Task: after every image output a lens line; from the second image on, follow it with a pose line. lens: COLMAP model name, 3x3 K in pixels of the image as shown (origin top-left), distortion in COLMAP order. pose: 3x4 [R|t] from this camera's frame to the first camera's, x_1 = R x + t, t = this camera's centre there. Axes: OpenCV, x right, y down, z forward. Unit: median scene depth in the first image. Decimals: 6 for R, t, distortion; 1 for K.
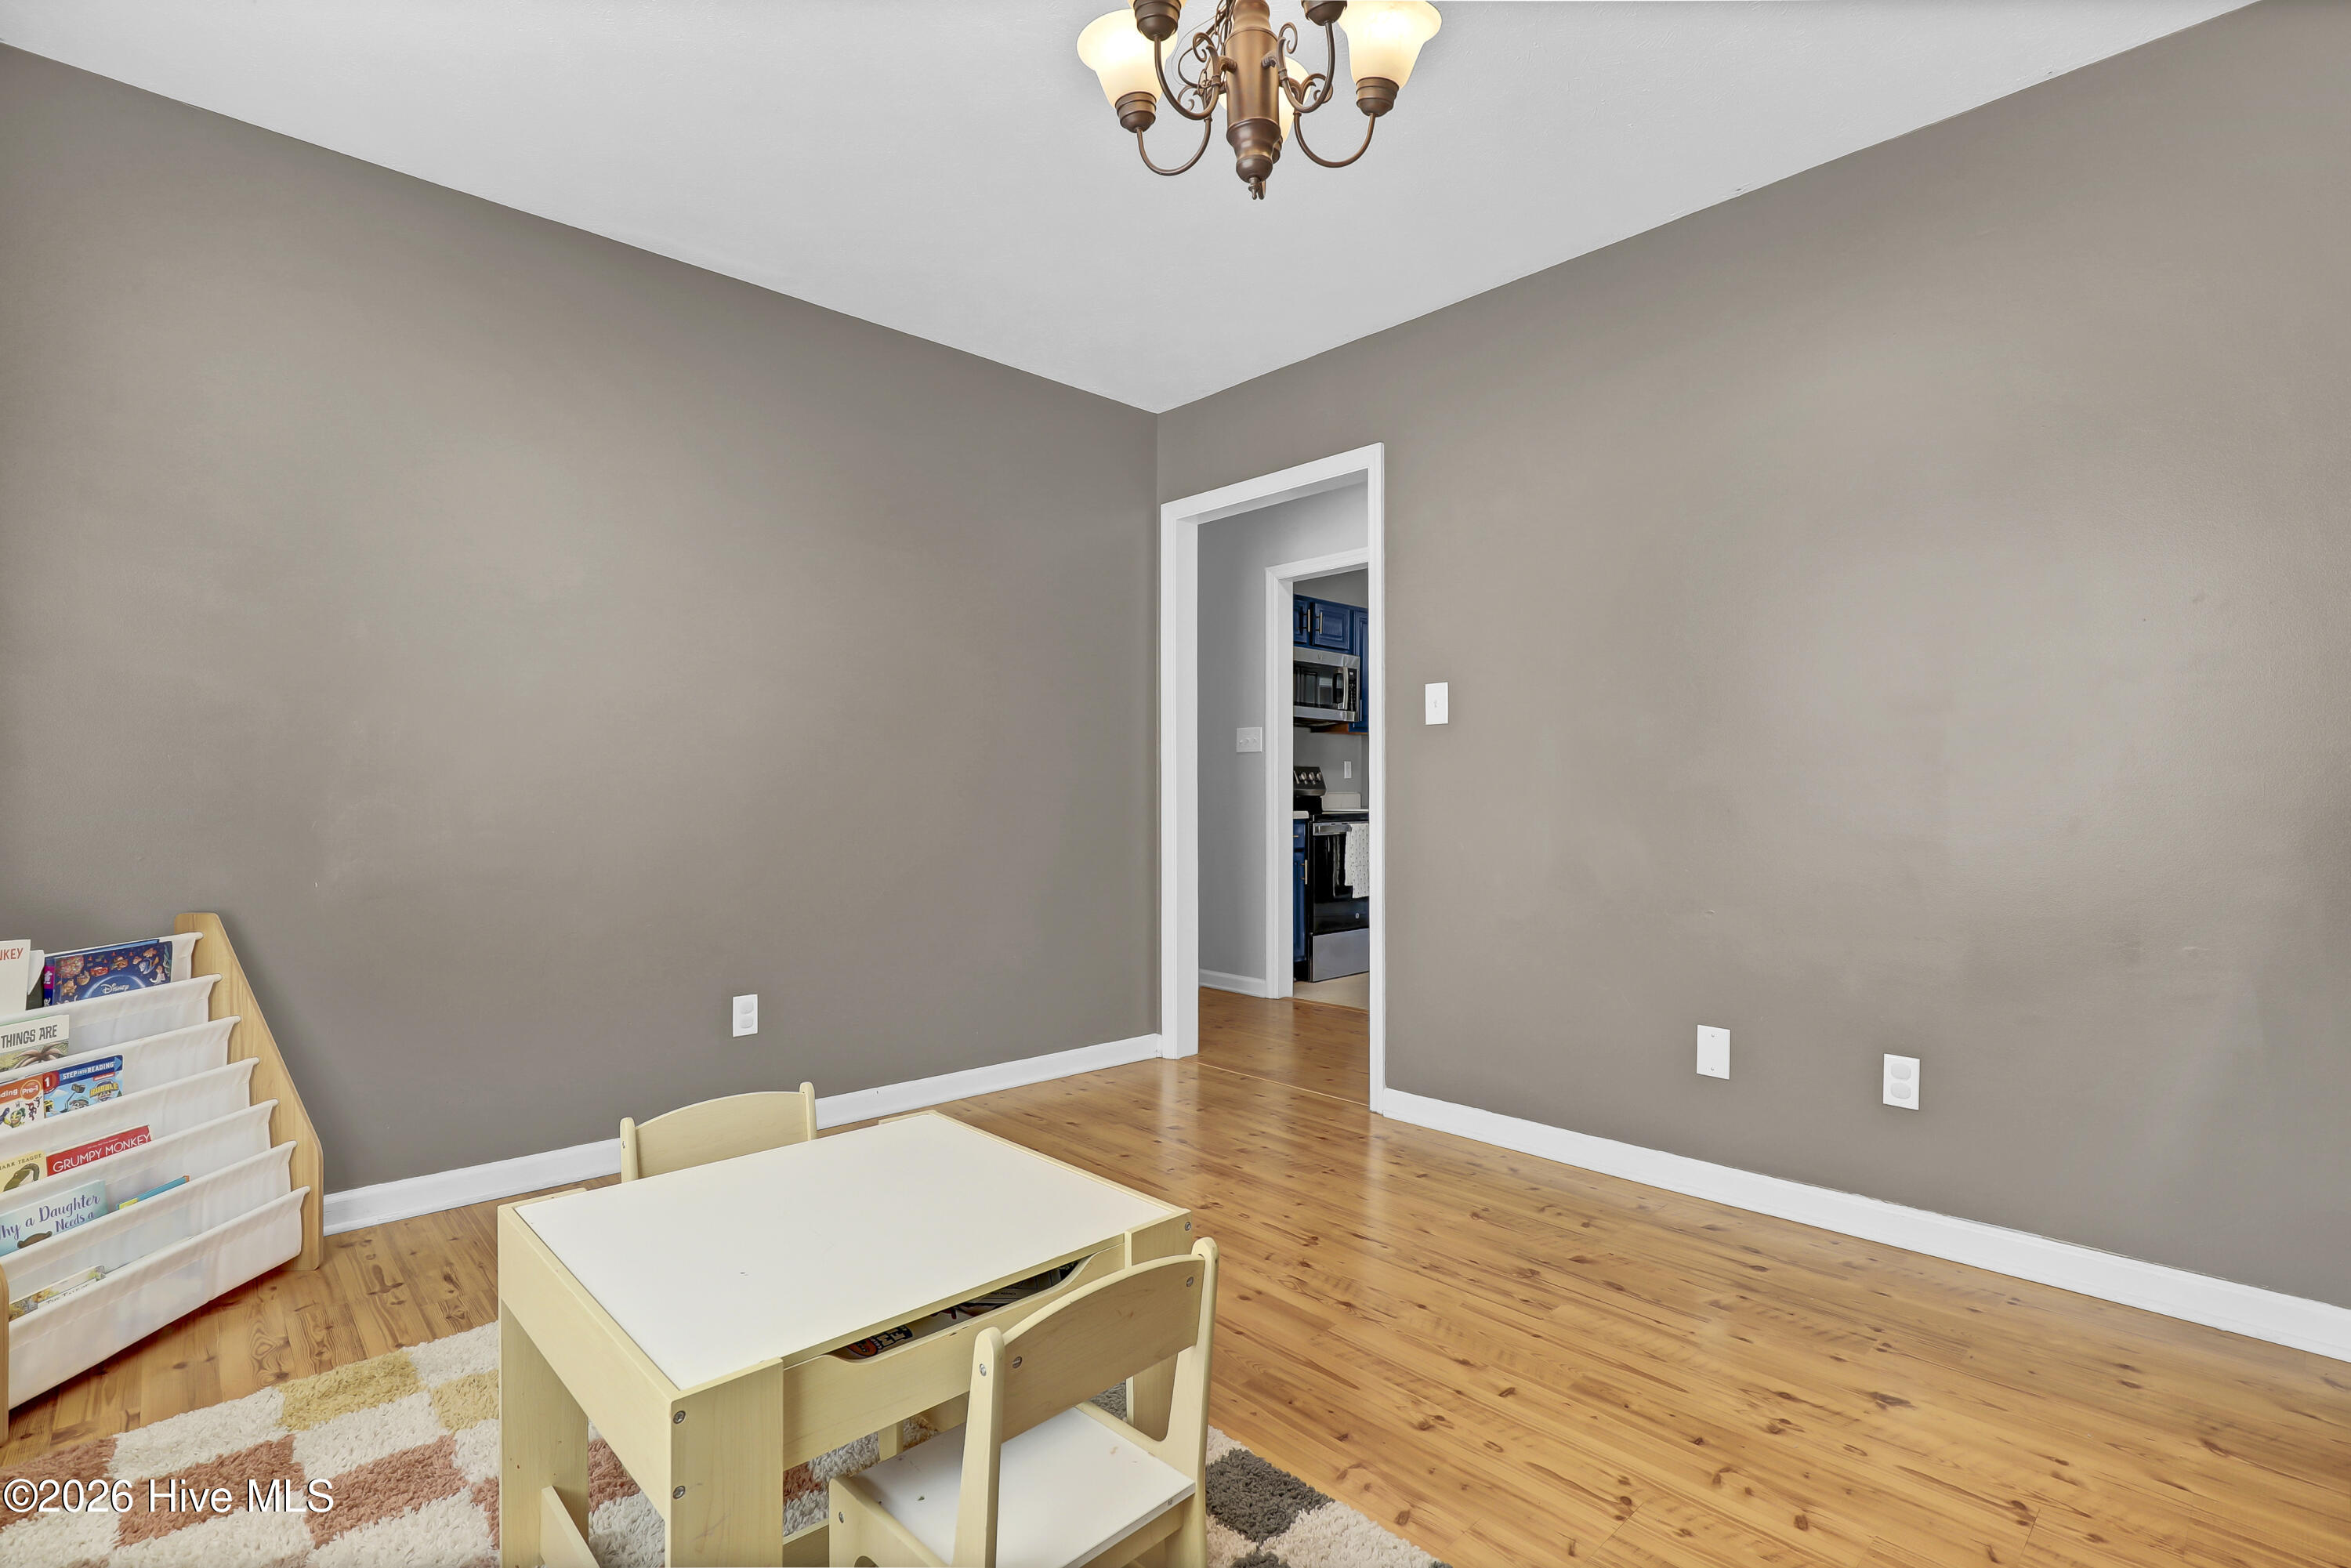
lens RADIAL K [[1089.0, 0, 1176.6], [0, 1089.0, 781.4], [0, 0, 1]] dist [-0.011254, 0.003153]
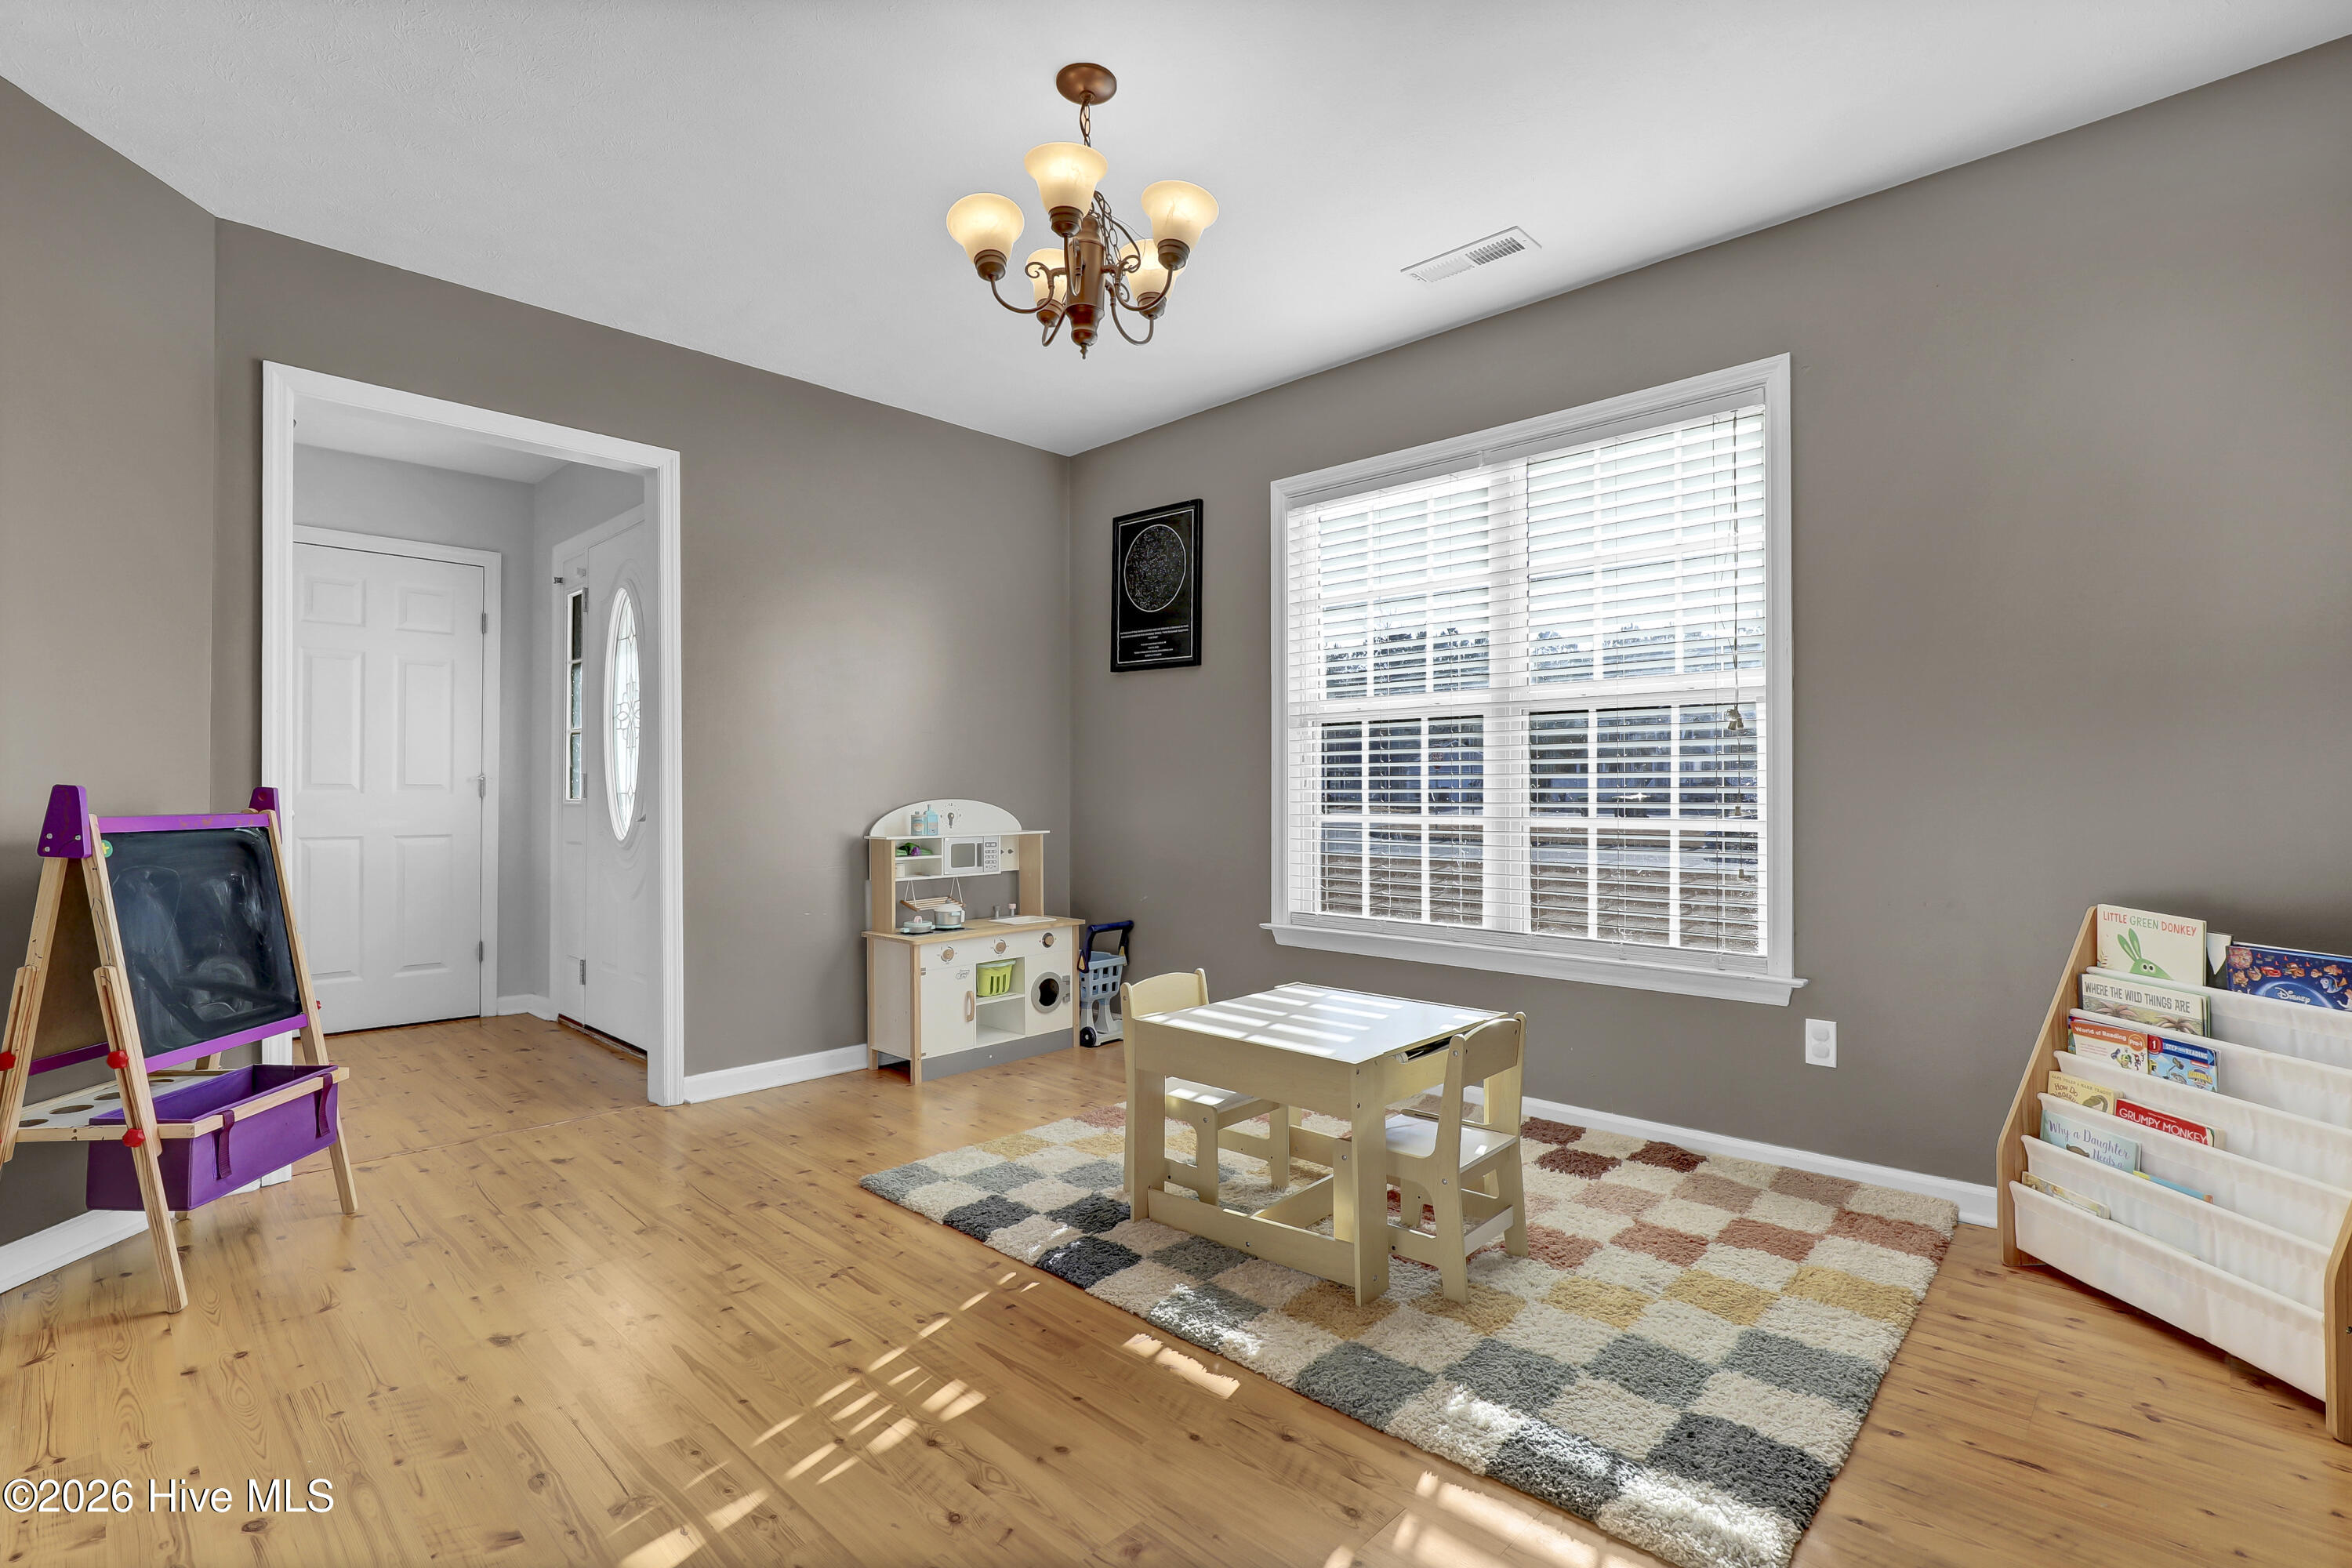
lens RADIAL K [[1089.5, 0, 1177.4], [0, 1089.5, 788.8], [0, 0, 1]] dist [-0.011254, 0.003153]
pose [[-0.998747, 0.003937, -0.049881, 0.019046], [0.004351, 0.999957, -0.008182, 0.017521], [0.049847, -0.008389, -0.998722, 1.961355]]
